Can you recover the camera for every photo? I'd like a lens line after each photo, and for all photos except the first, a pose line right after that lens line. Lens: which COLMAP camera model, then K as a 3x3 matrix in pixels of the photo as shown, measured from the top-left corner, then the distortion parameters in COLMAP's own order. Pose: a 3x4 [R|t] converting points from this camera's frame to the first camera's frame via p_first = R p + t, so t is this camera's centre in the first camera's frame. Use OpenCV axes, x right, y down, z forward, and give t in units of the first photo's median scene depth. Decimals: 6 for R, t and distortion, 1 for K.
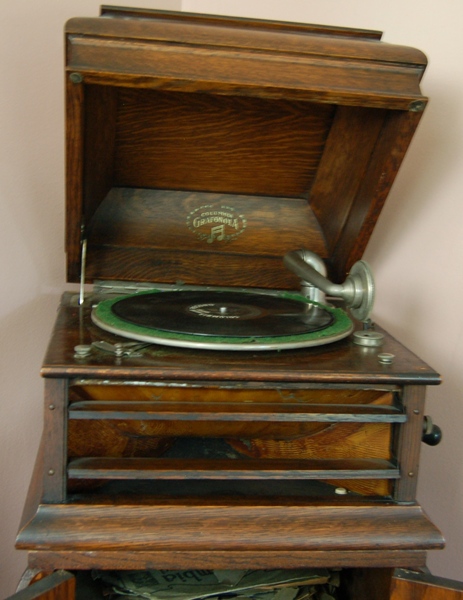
lens RADIAL K [[972.8, 0, 233.4], [0, 972.8, 303.1], [0, 0, 1]] dist [-0.070627, 0.000000]
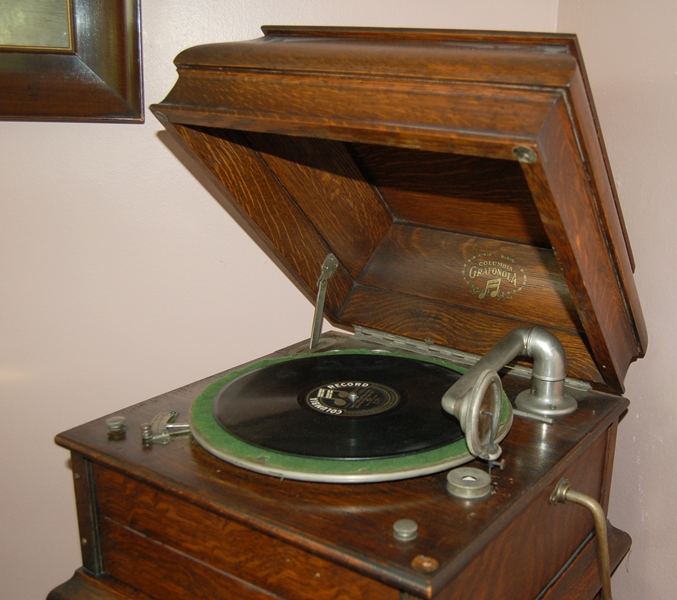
lens RADIAL K [[818.9, 0, 423.2], [0, 818.9, 305.2], [0, 0, 1]] dist [-0.073042, 0.000000]
pose [[0.780788, 0.137215, -0.609542, 0.473227], [-0.106889, 0.990539, 0.086064, -0.143531], [0.615584, -0.002044, 0.788068, 0.533398]]
